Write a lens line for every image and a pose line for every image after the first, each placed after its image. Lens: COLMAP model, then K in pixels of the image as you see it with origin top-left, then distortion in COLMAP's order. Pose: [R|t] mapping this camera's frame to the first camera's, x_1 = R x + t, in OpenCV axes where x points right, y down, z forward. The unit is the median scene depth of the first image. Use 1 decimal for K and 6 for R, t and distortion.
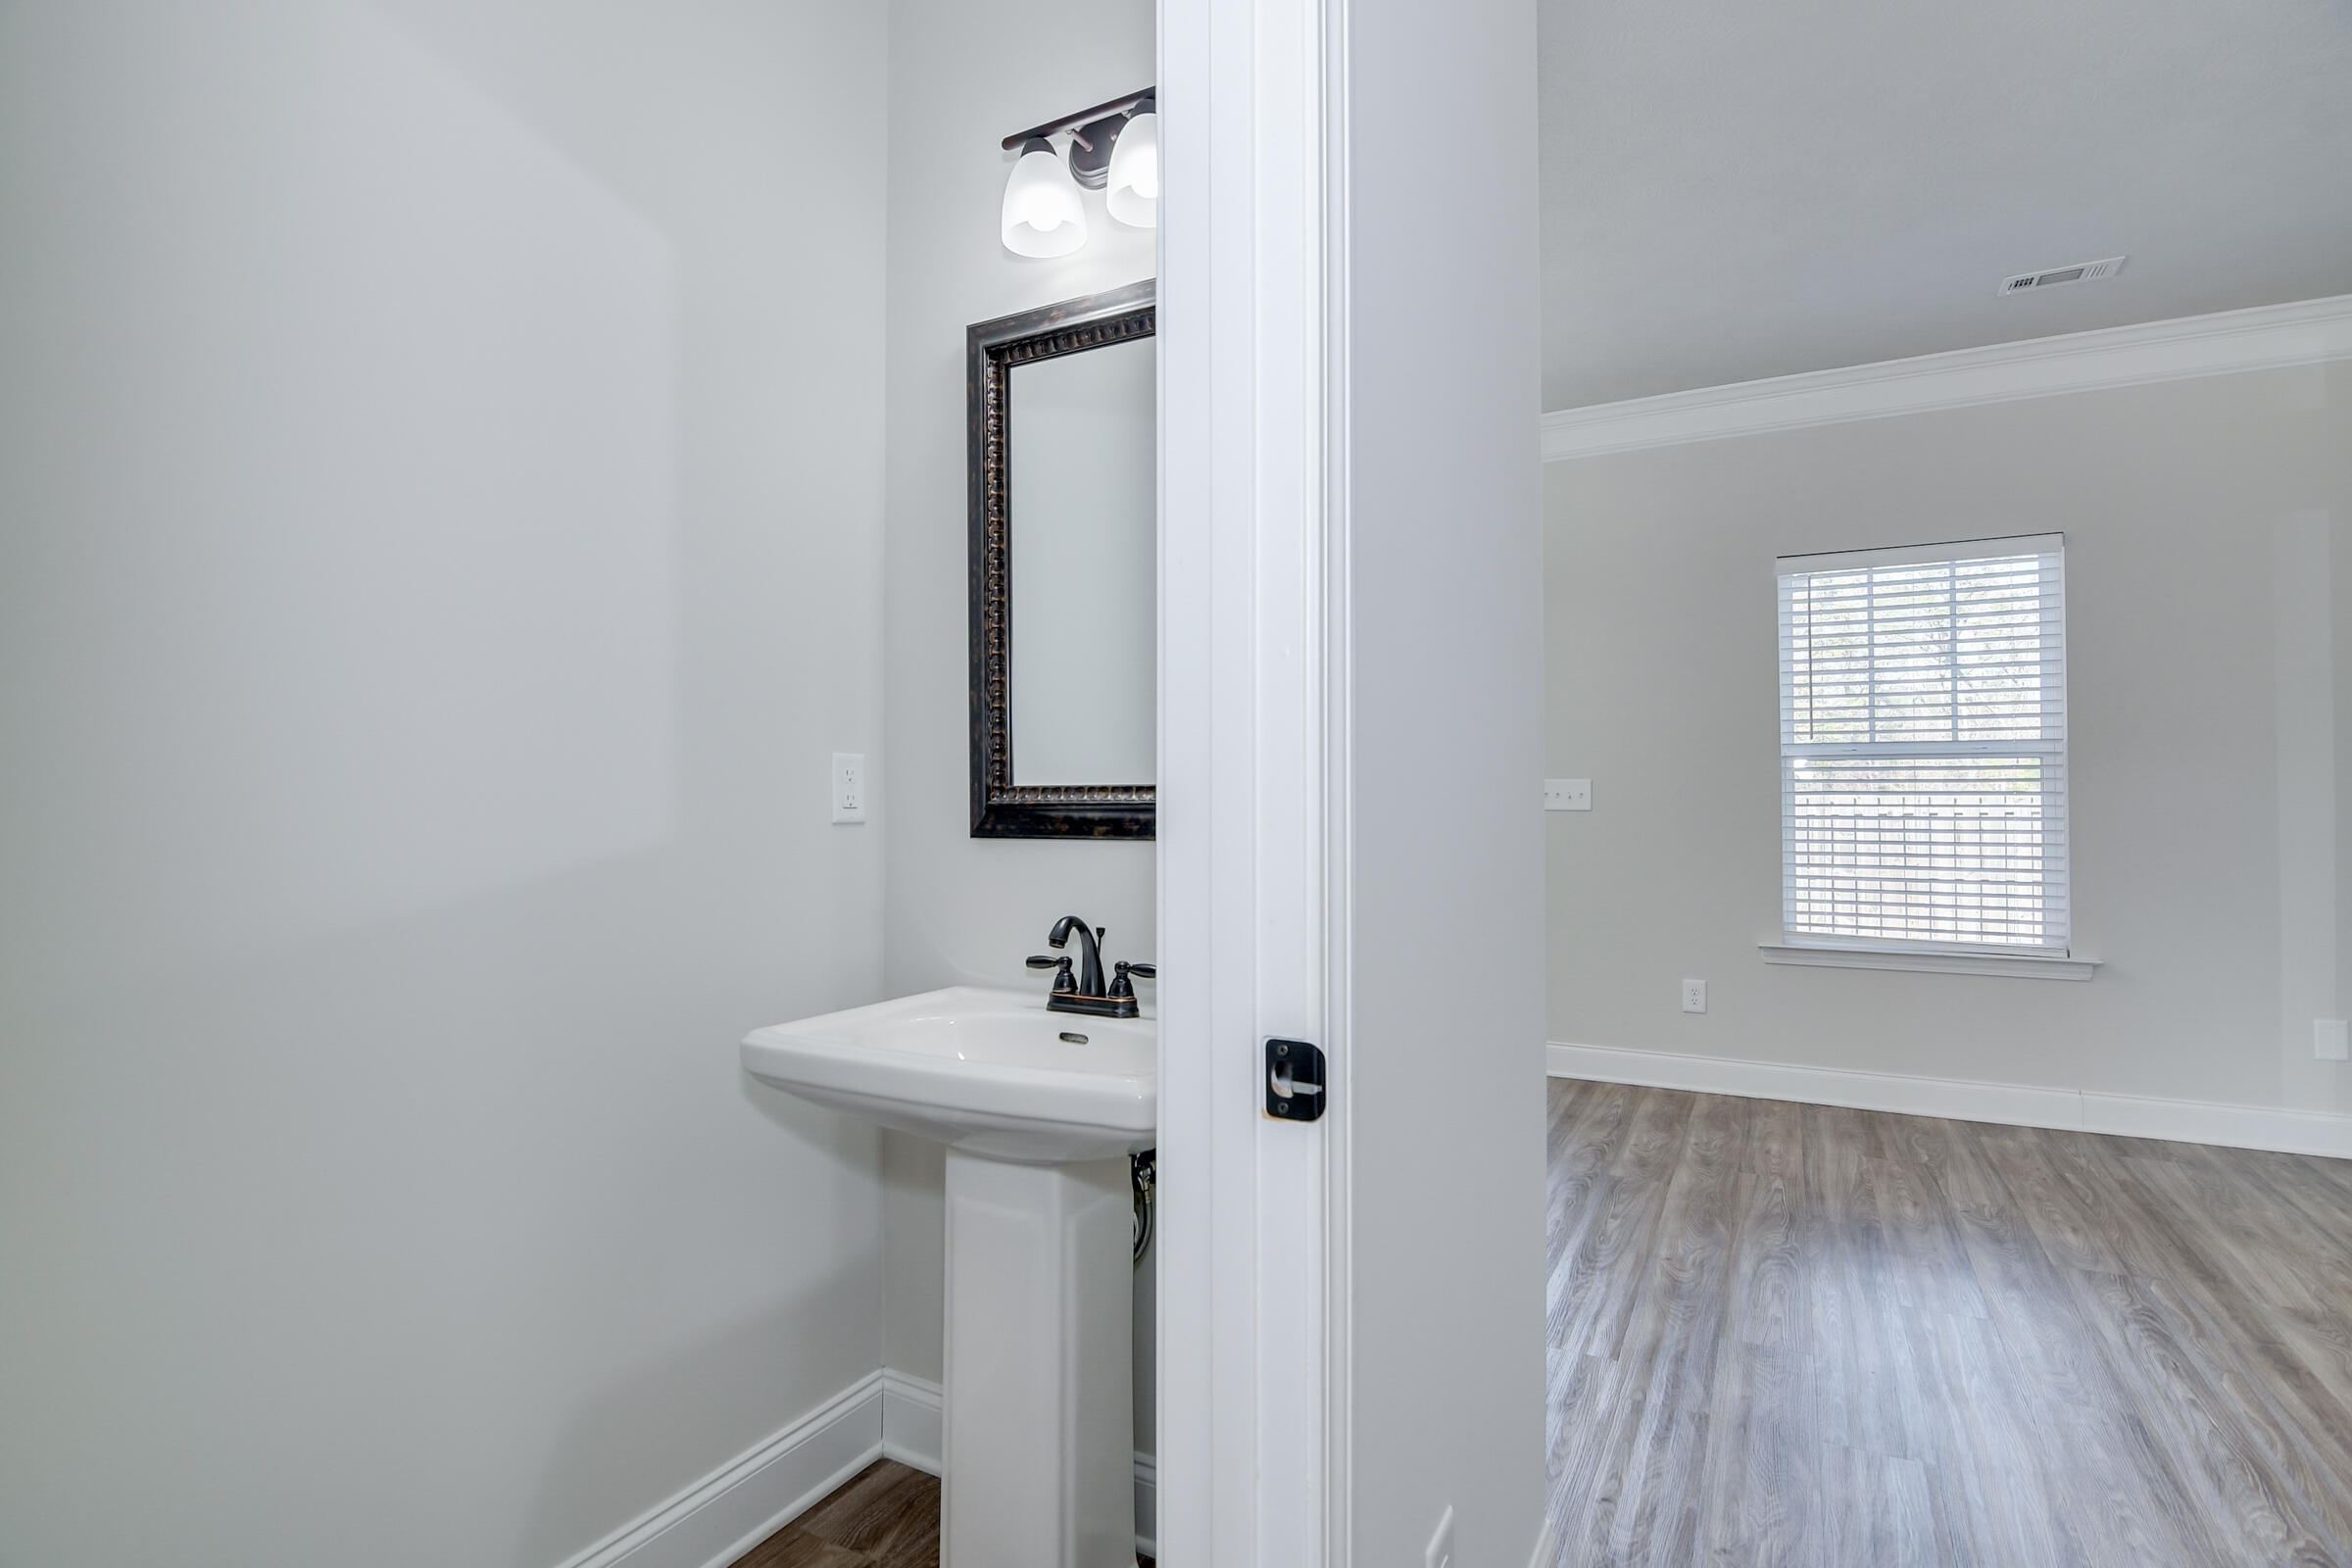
lens RADIAL K [[1163.2, 0, 1139.9], [0, 1163.2, 796.7], [0, 0, 1]] dist [-0.011241, -0.002333]
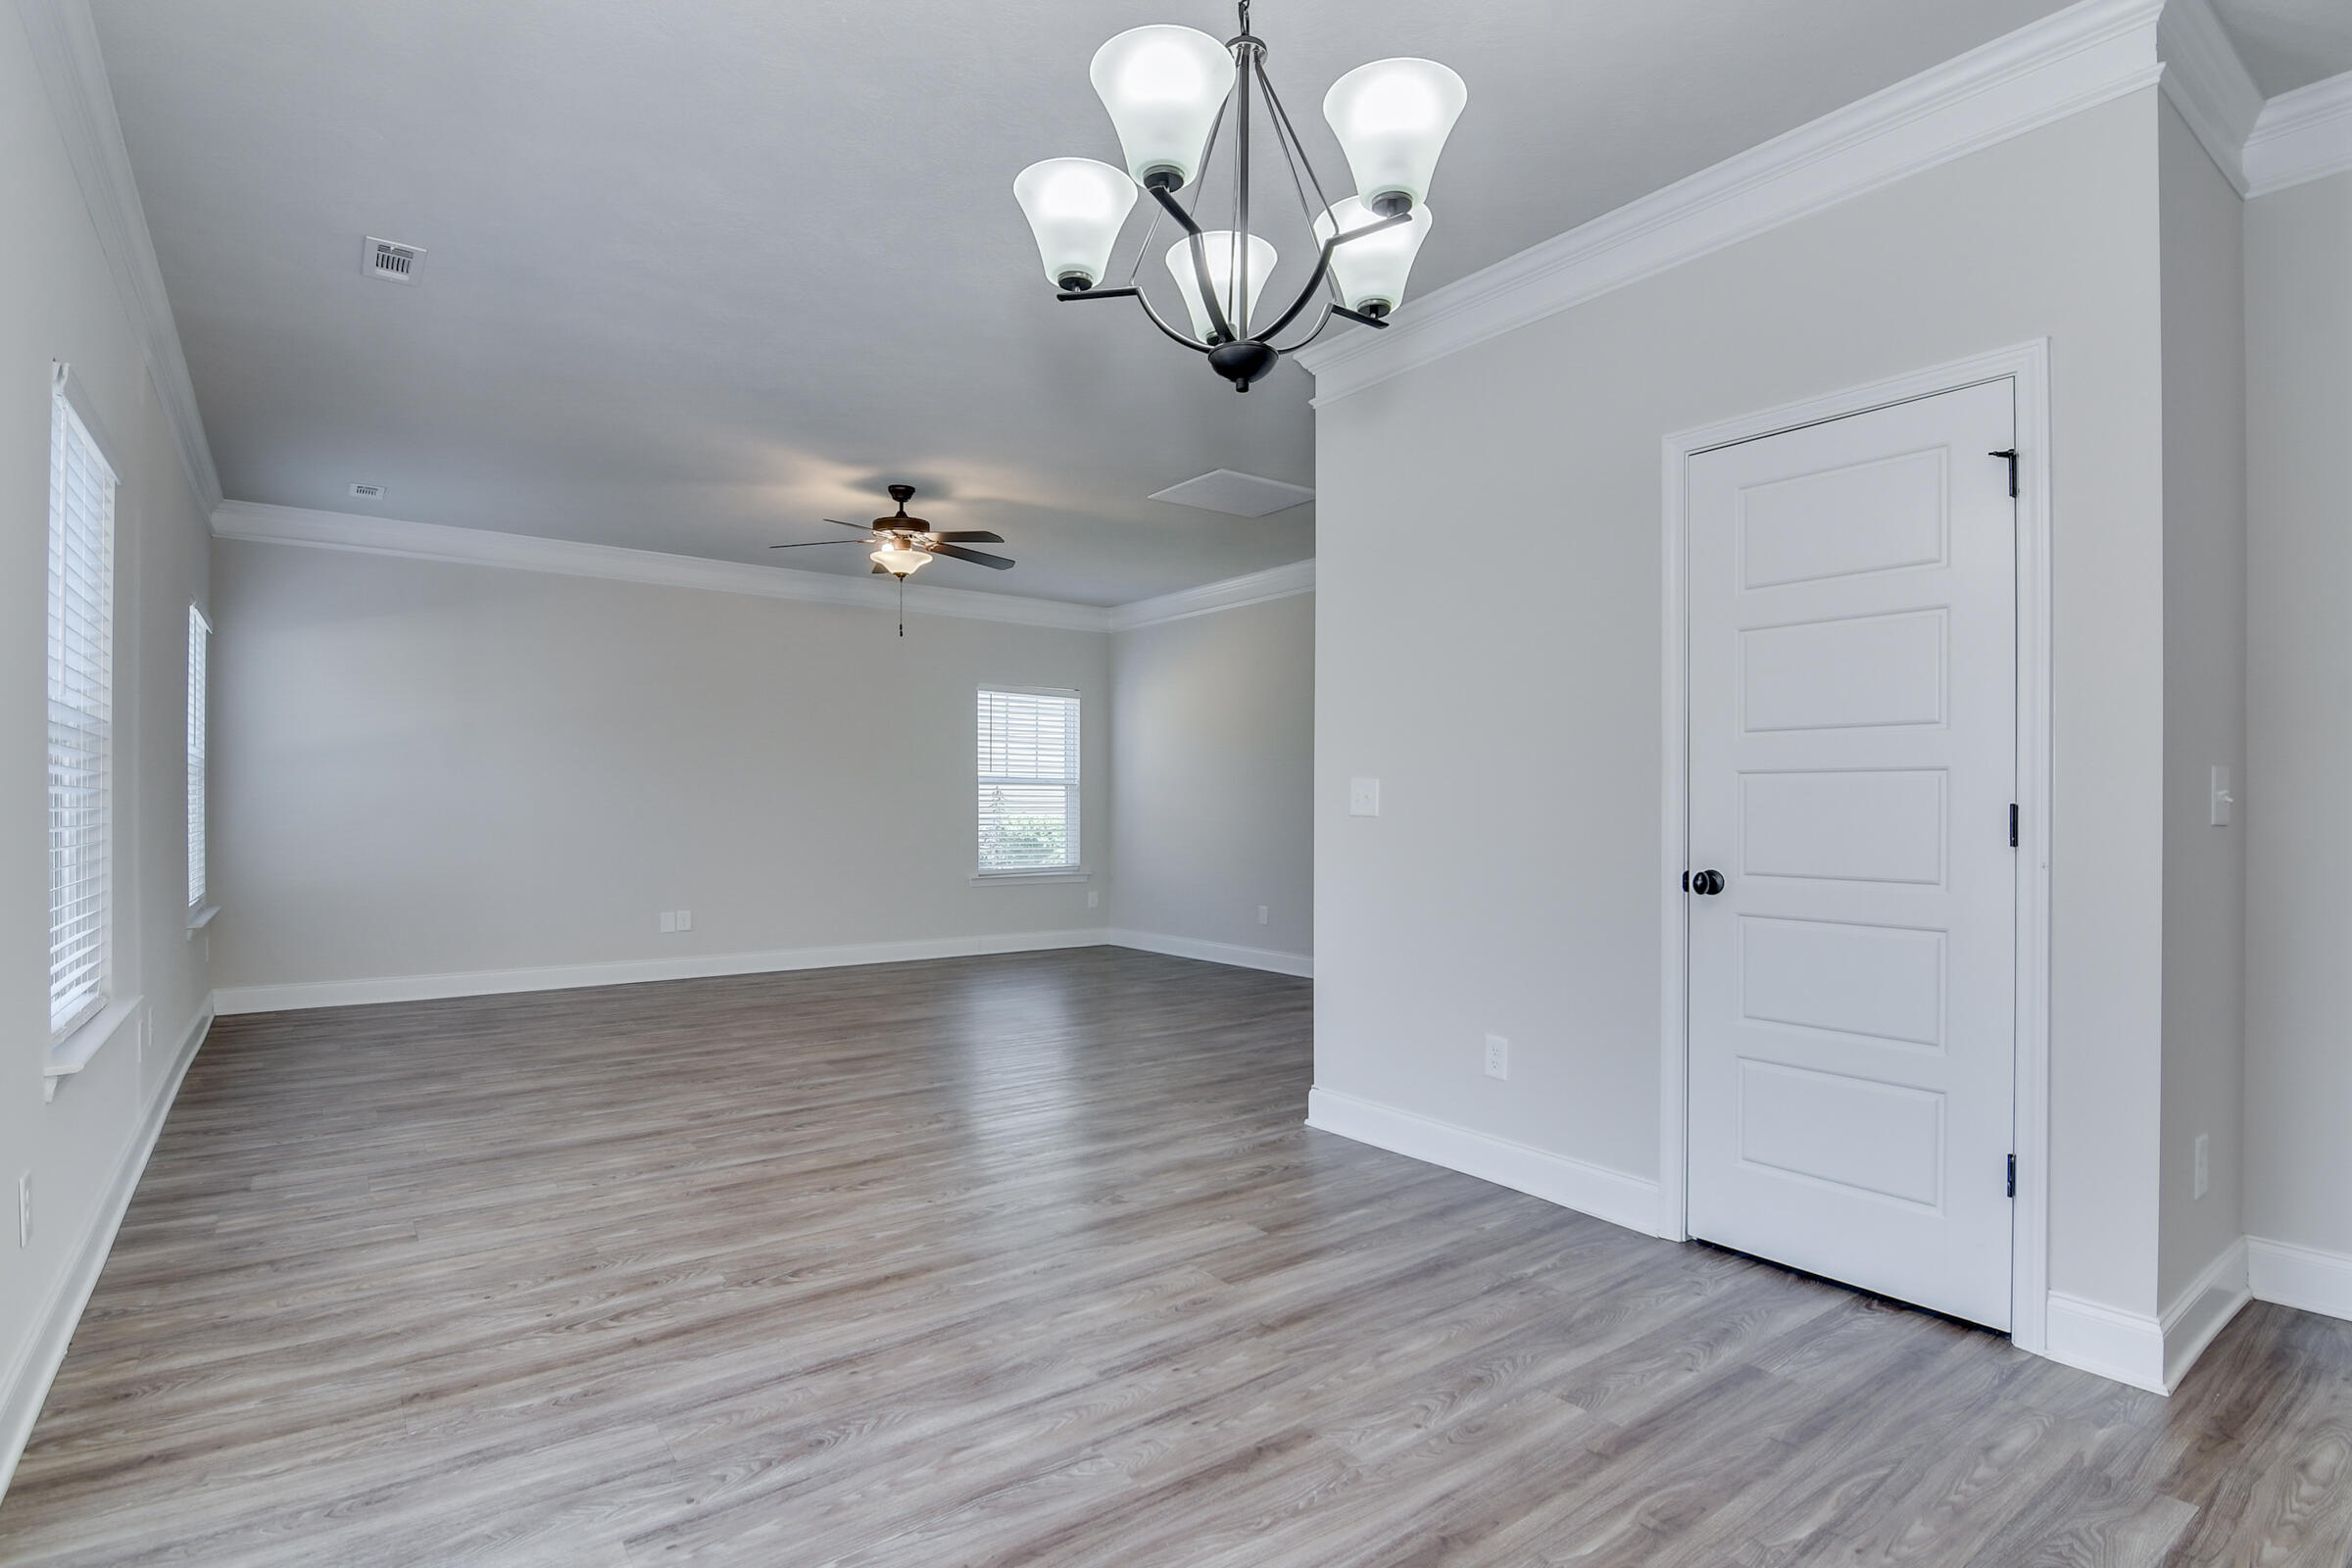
lens RADIAL K [[1163.2, 0, 1139.9], [0, 1163.2, 796.7], [0, 0, 1]] dist [-0.011241, -0.002333]
pose [[-0.907650, -0.007077, 0.419669, -0.164654], [-0.011575, 0.999900, -0.008174, -0.001441], [-0.419569, -0.012277, -0.907640, 1.449432]]
